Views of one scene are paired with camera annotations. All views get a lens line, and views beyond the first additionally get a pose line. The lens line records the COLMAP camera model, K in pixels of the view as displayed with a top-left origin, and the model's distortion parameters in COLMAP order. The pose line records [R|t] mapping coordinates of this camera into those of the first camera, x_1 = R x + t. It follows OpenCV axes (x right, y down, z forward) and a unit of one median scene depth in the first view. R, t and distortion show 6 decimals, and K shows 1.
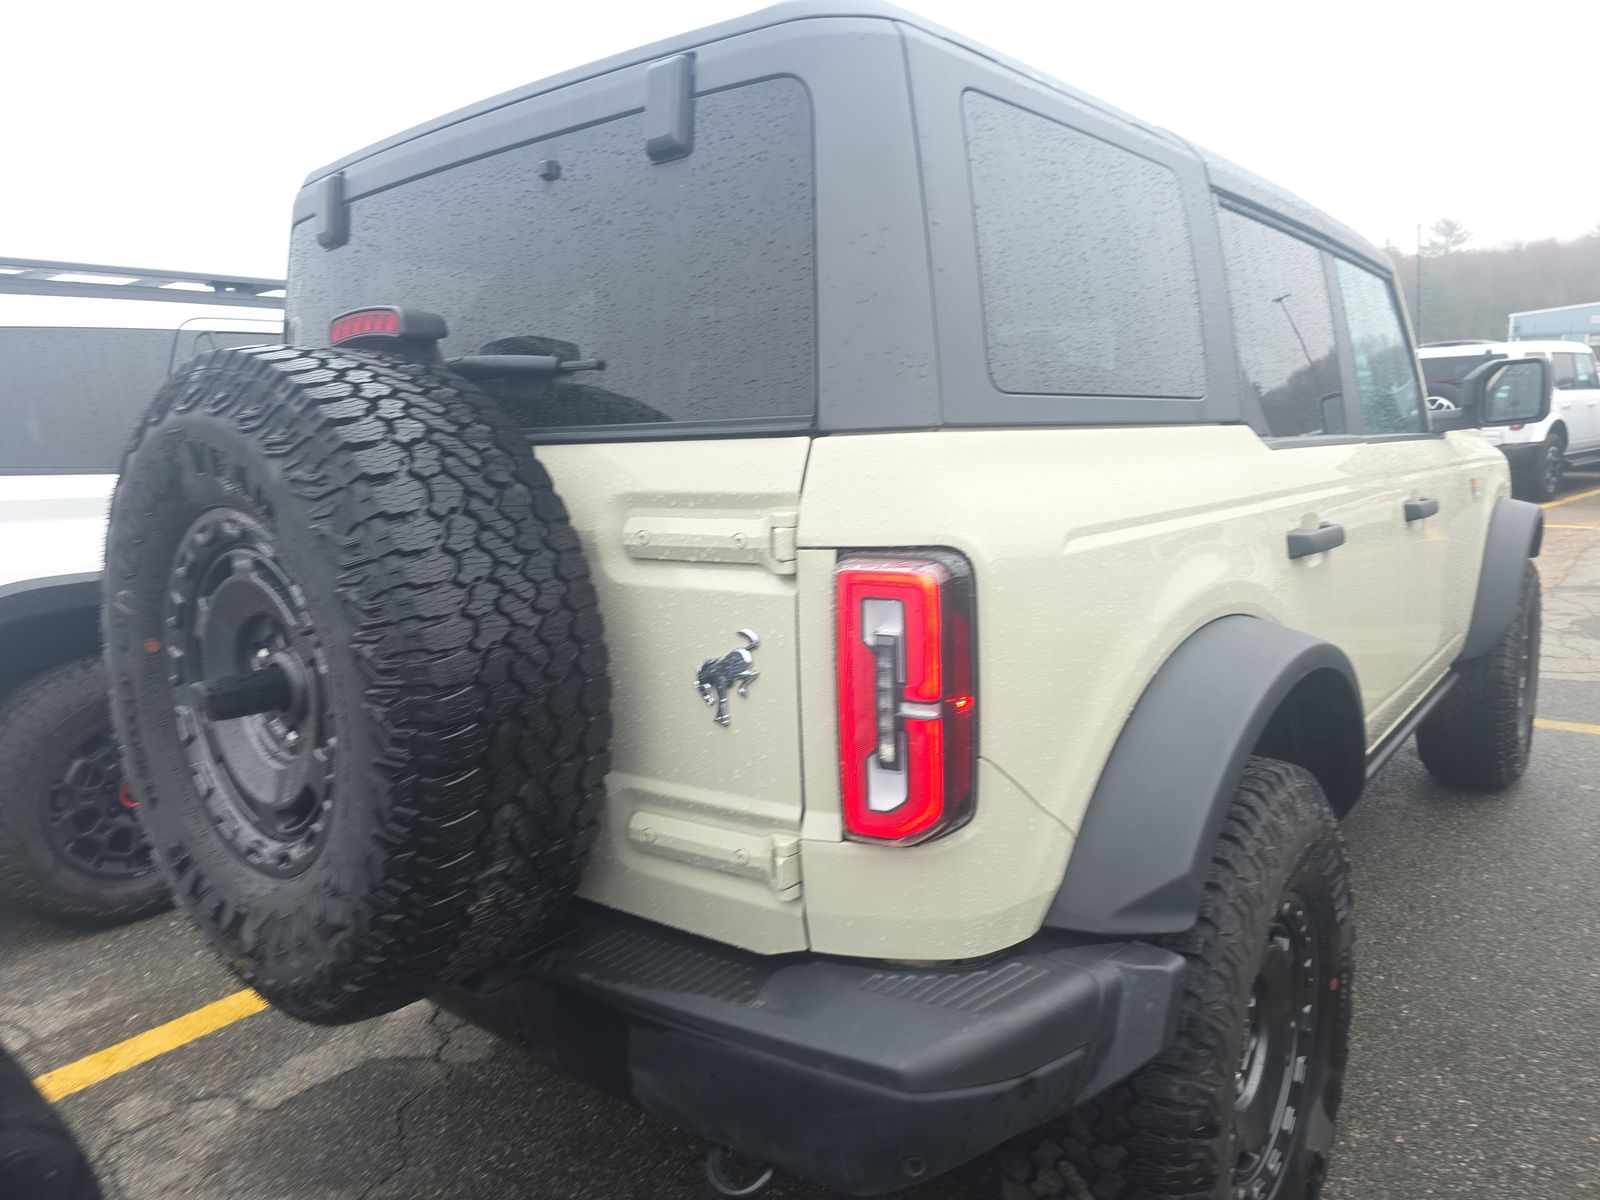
lens RADIAL K [[1092.5, 0, 800.0], [0, 1092.5, 600.0], [0, 0, 1]] dist [0.077226, -0.094721]
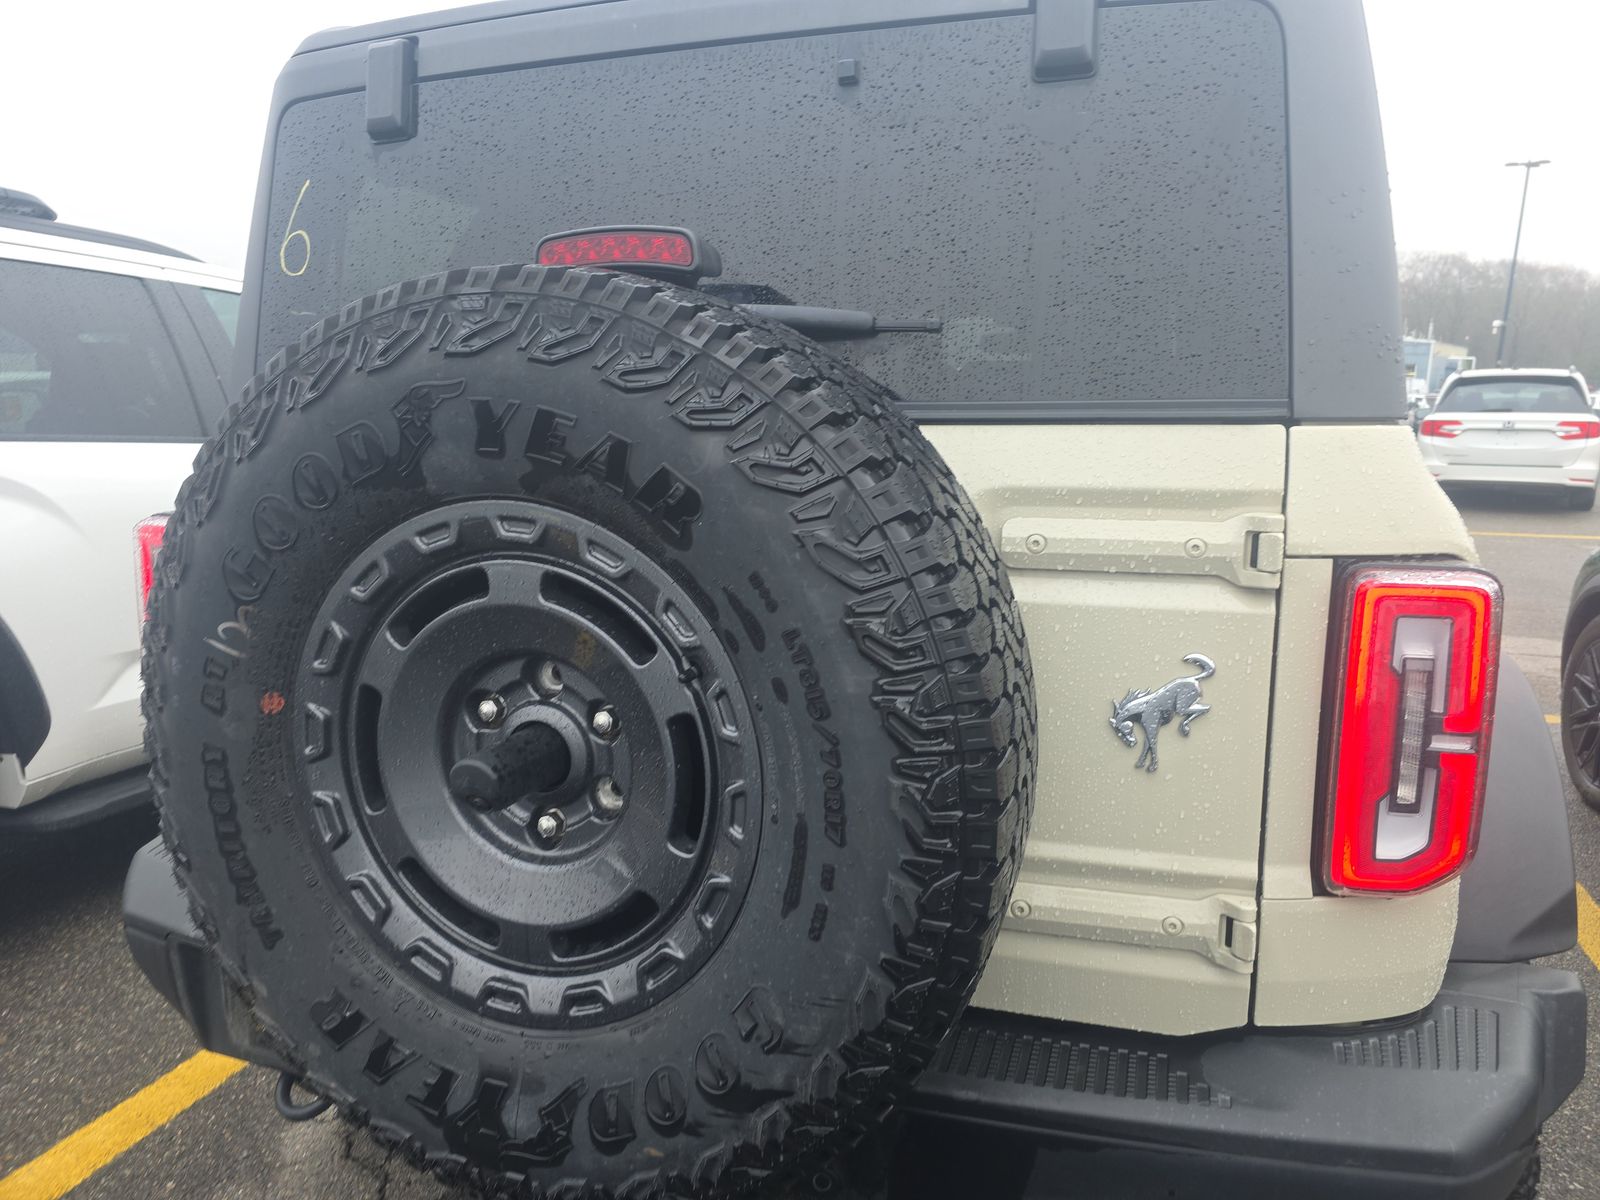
lens RADIAL K [[1092.5, 0, 800.0], [0, 1092.5, 600.0], [0, 0, 1]] dist [0.077226, -0.094721]
pose [[0.934490, -0.017676, 0.355549, -0.620590], [0.015634, 0.999841, 0.008617, -0.025972], [-0.355645, -0.002494, 0.934618, 0.317631]]
